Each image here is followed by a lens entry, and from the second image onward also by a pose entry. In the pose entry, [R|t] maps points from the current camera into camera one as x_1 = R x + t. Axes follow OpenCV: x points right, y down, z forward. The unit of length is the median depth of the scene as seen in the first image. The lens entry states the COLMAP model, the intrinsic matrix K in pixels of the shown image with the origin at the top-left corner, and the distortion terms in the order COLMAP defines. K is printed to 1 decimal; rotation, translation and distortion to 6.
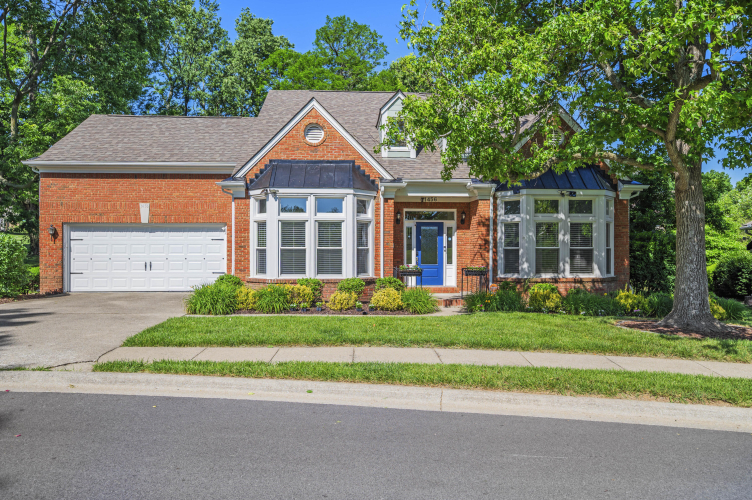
lens RADIAL K [[486.4, 0, 375.9], [0, 486.4, 252.3], [0, 0, 1]] dist [0.001371, -0.000702]
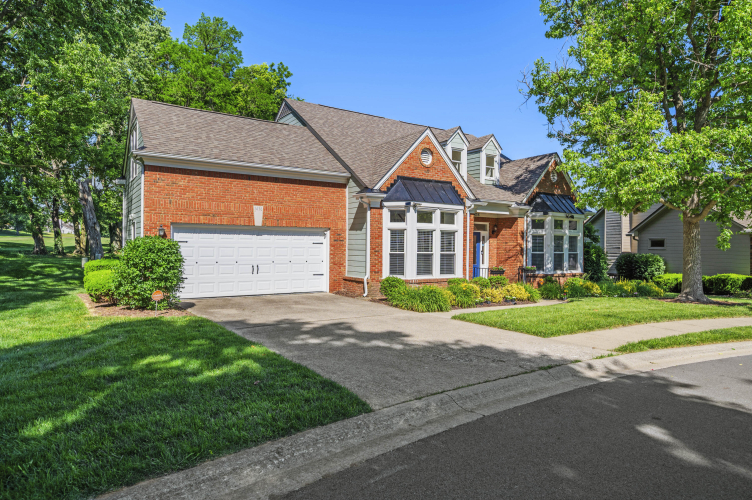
lens RADIAL K [[442.5, 0, 375.8], [0, 442.5, 249.0], [0, 0, 1]] dist [-0.000338, 0.000323]
pose [[0.876531, 0.007290, 0.481290, -0.753040], [-0.007408, 0.999971, -0.001657, -0.014513], [-0.481288, -0.002113, 0.876560, 0.104510]]
